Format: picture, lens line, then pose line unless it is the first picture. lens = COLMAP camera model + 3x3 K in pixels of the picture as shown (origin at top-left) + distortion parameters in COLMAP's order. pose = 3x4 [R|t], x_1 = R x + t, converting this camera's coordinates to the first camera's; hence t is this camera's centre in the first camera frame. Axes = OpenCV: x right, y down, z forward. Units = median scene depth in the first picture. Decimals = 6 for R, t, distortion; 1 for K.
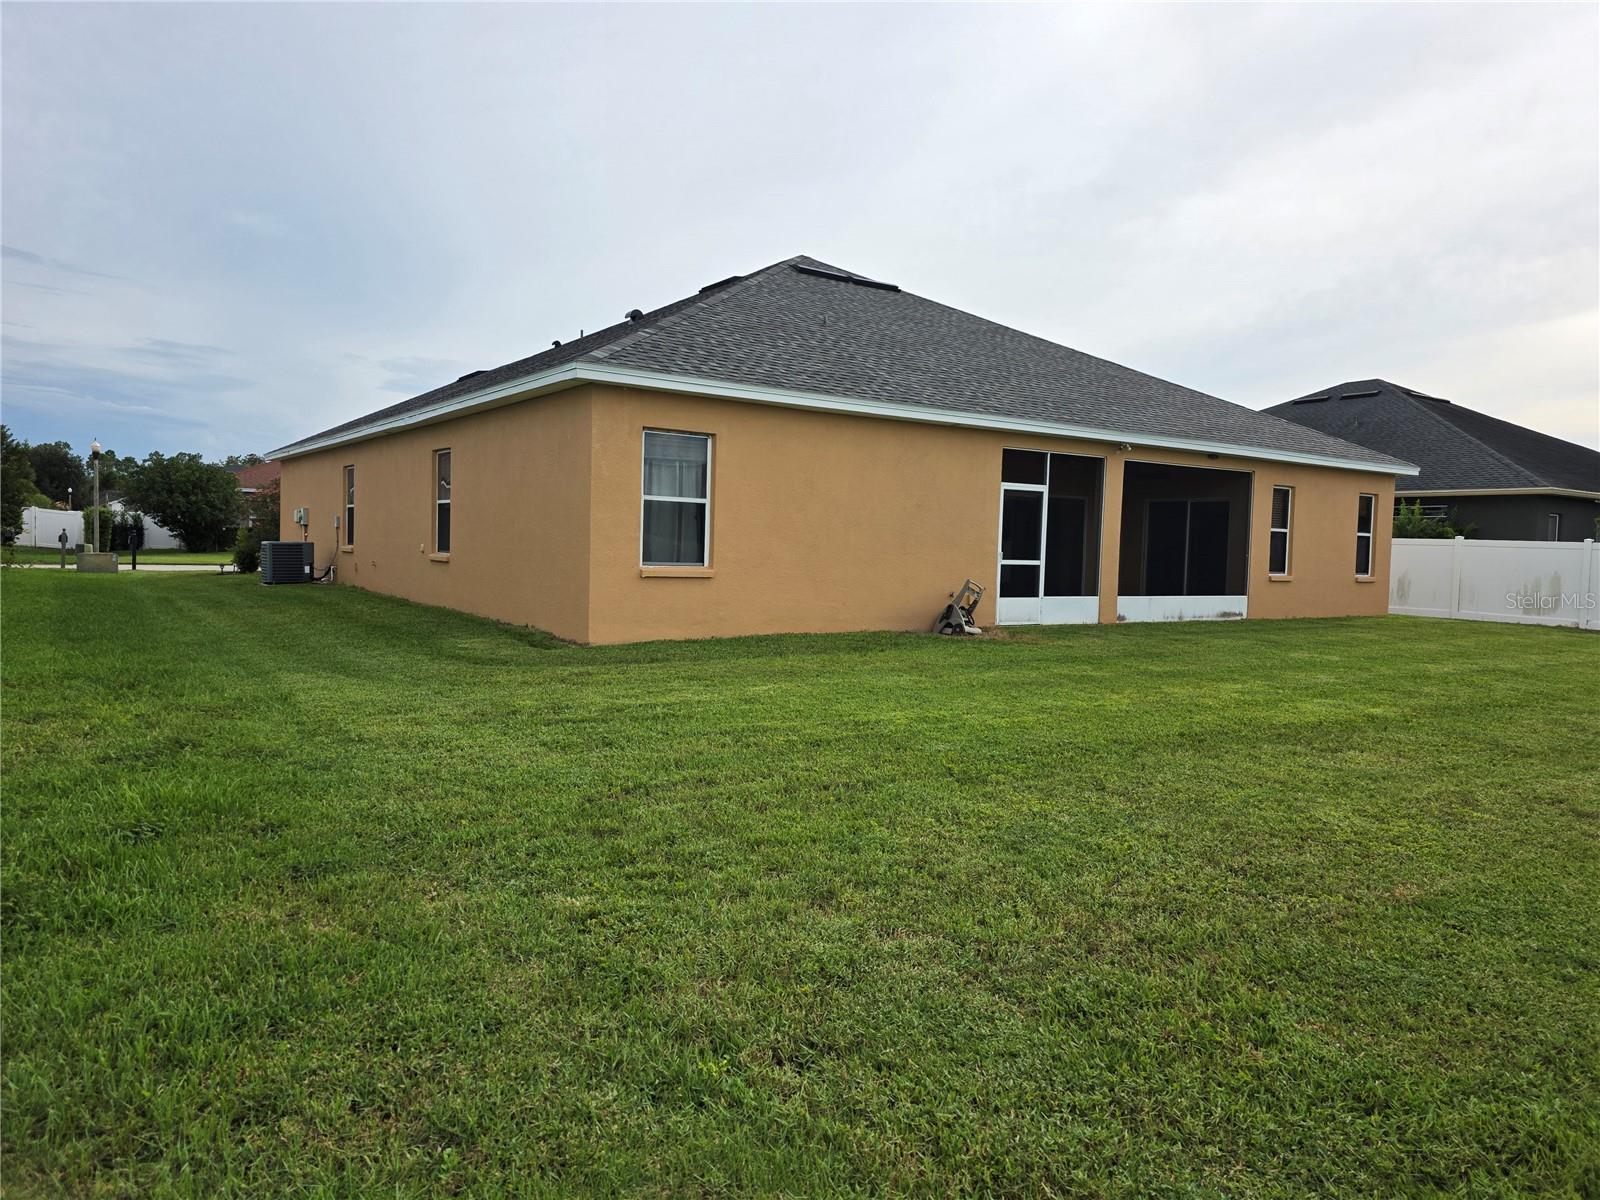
lens RADIAL K [[1088.9, 0, 792.3], [0, 1088.9, 586.8], [0, 0, 1]] dist [0.062849, -0.059445]
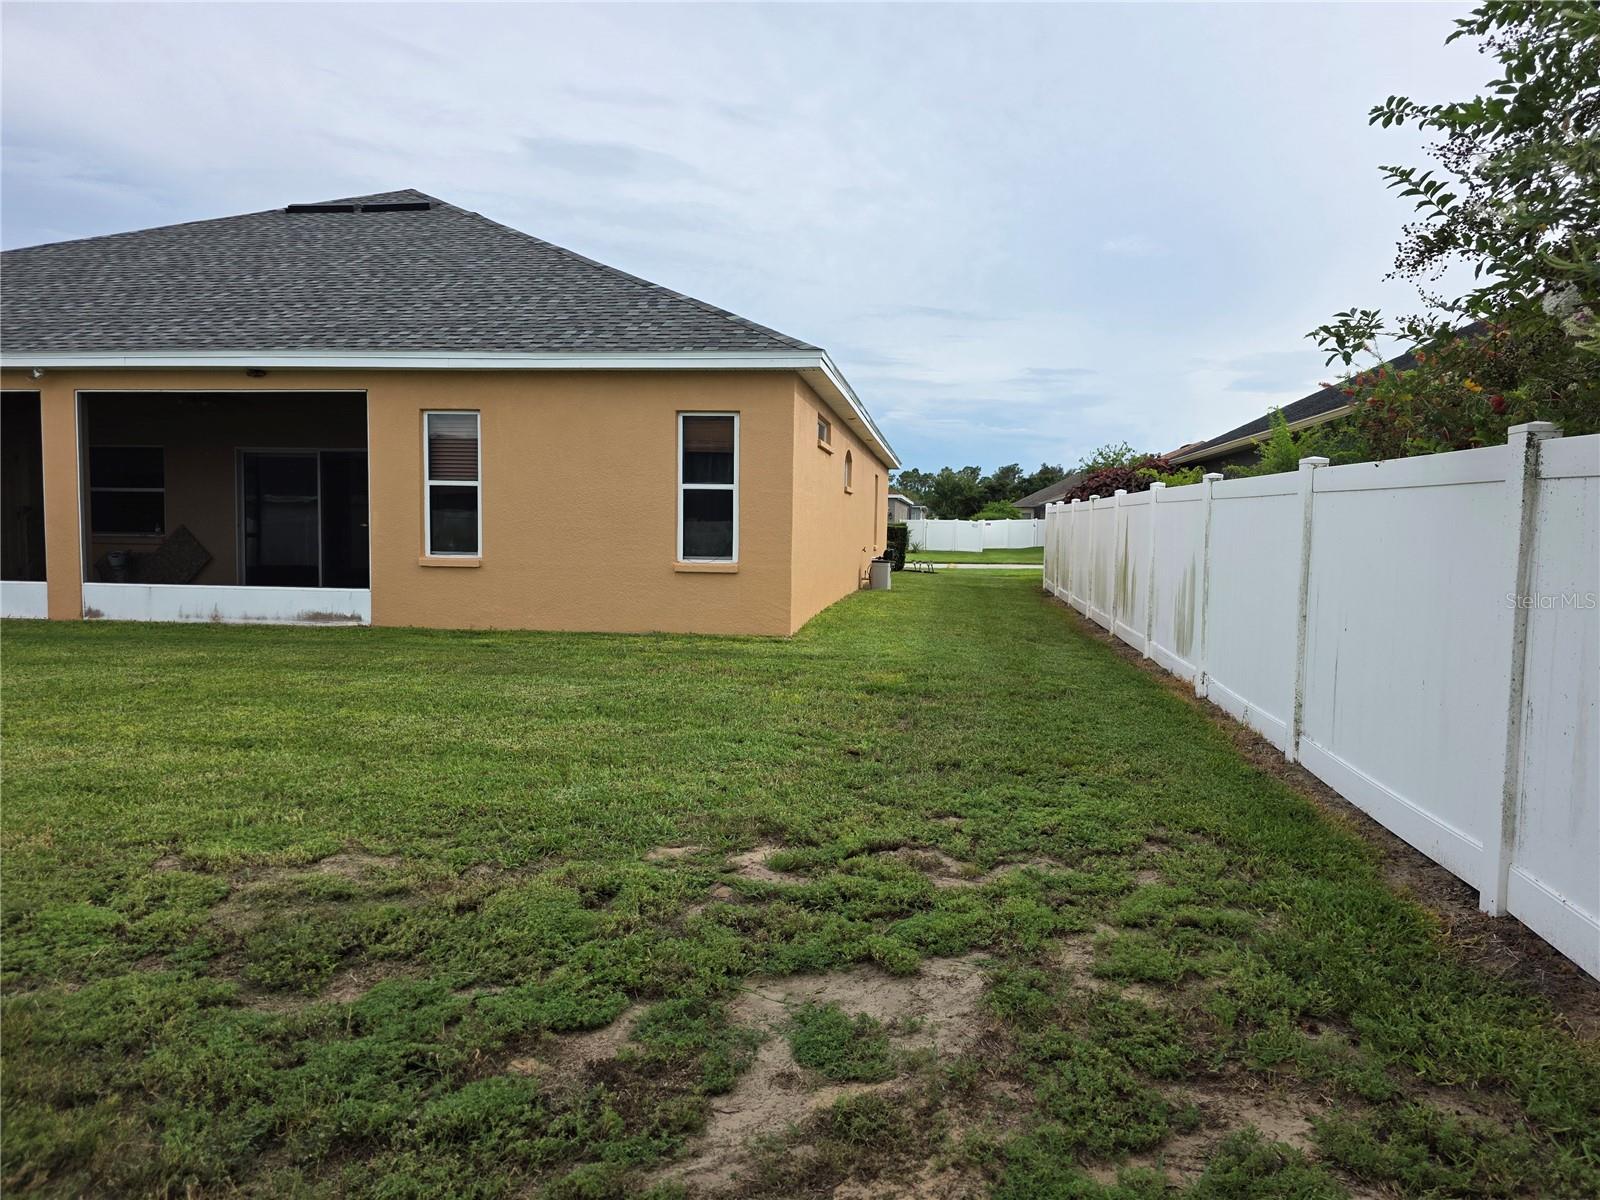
lens RADIAL K [[1088.9, 0, 824.5], [0, 1088.9, 596.6], [0, 0, 1]] dist [0.062849, -0.059445]
pose [[0.750920, 0.021866, -0.660031, 1.036259], [-0.017133, 0.999760, 0.013629, -0.000606], [0.660171, 0.001074, 0.751115, 0.703828]]
